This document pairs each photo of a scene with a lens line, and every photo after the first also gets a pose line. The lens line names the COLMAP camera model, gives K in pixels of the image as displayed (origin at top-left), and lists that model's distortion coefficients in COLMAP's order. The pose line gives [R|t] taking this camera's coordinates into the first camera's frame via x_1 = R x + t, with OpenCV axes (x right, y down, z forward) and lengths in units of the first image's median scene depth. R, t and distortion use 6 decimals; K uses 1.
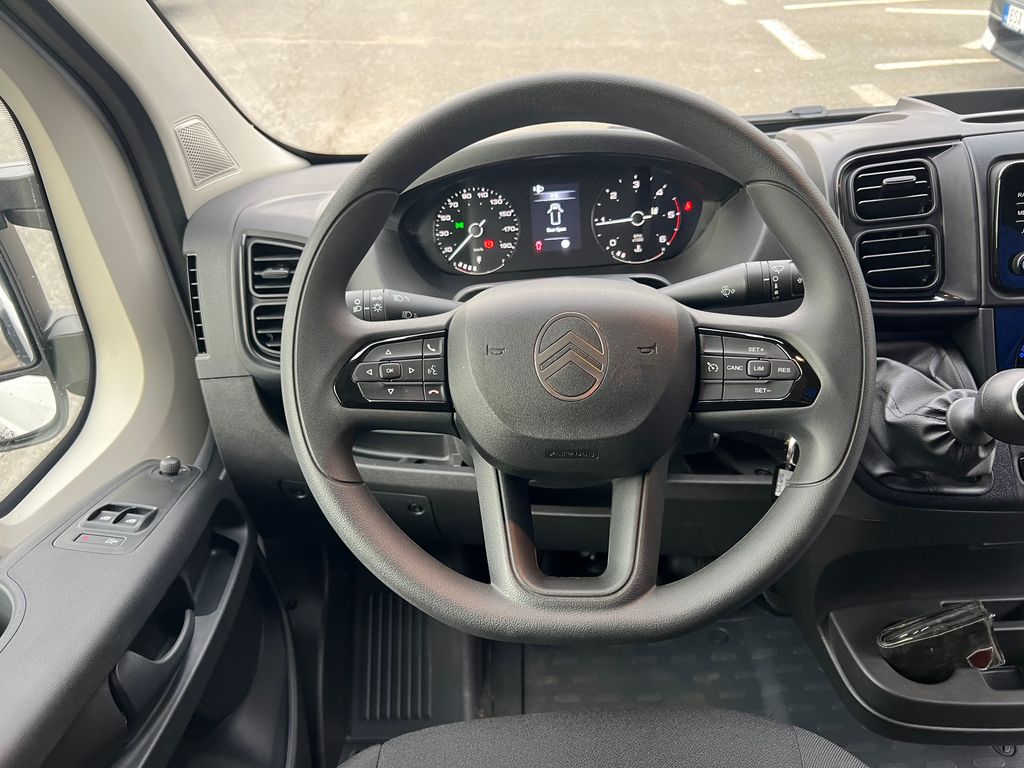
lens RADIAL K [[786.2, 0, 512.0], [0, 786.2, 384.0], [0, 0, 1]] dist [0.006564, -0.005050]
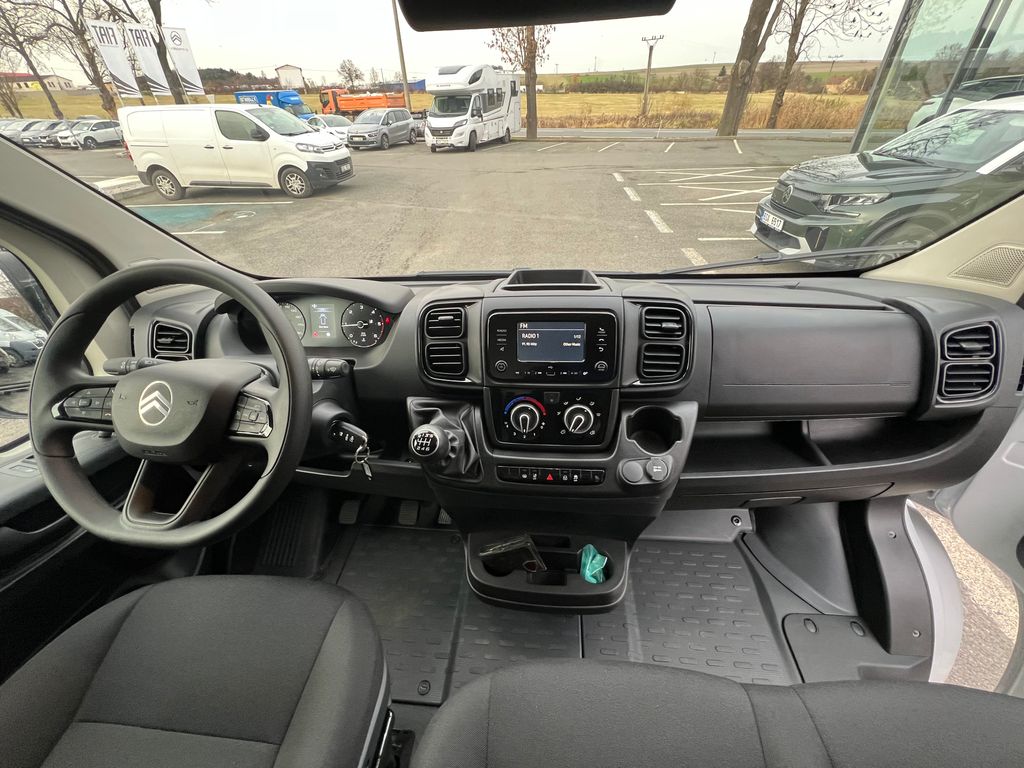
lens RADIAL K [[412.5, 0, 512.0], [0, 412.5, 384.0], [0, 0, 1]] dist [-0.001701, -0.000123]
pose [[0.996140, 0.076182, -0.043600, 0.561200], [-0.076681, 0.997007, -0.009883, -0.077706], [0.042716, 0.013188, 0.999000, -0.007687]]
